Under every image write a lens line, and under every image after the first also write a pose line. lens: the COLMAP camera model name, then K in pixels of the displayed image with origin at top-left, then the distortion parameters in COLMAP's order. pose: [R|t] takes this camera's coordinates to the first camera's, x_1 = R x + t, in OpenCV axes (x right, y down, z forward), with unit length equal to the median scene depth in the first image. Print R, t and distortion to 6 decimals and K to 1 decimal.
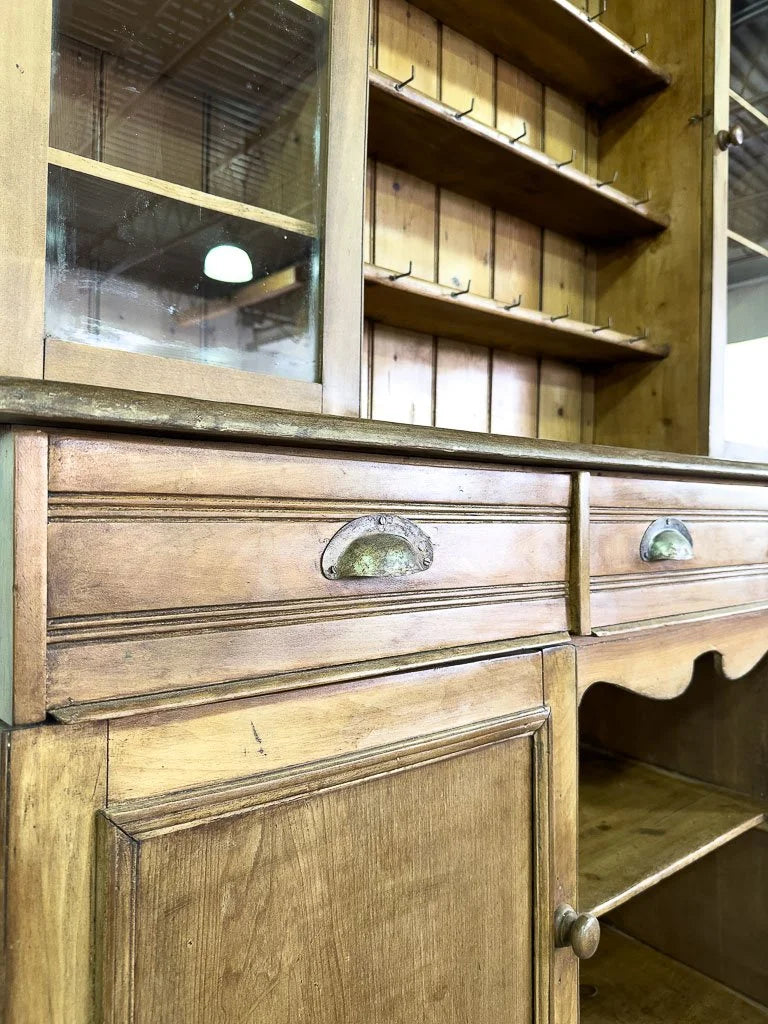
lens RADIAL K [[740.3, 0, 394.1], [0, 740.3, 503.3], [0, 0, 1]] dist [0.033956, -0.067343]
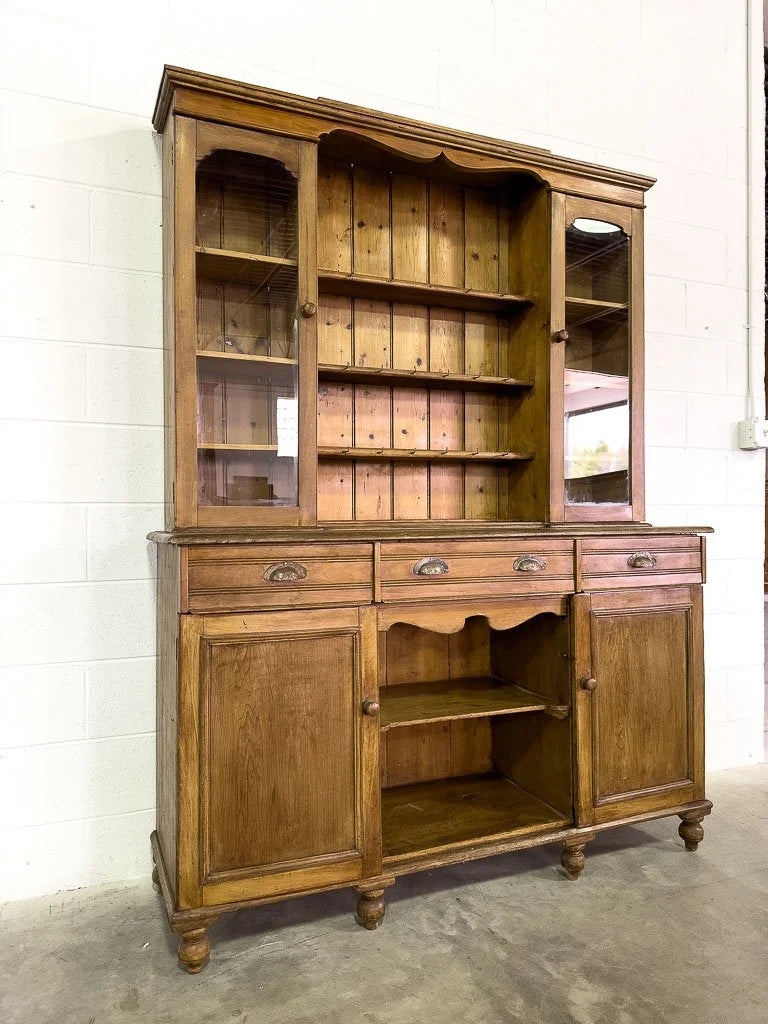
lens RADIAL K [[727.8, 0, 377.0], [0, 727.8, 512.0], [0, 0, 1]] dist [0.035545, -0.043945]
pose [[0.953764, -0.020436, -0.299862, 1.012969], [0.020307, 0.999788, -0.003549, -0.139969], [0.299871, -0.002705, 0.953976, -1.479398]]
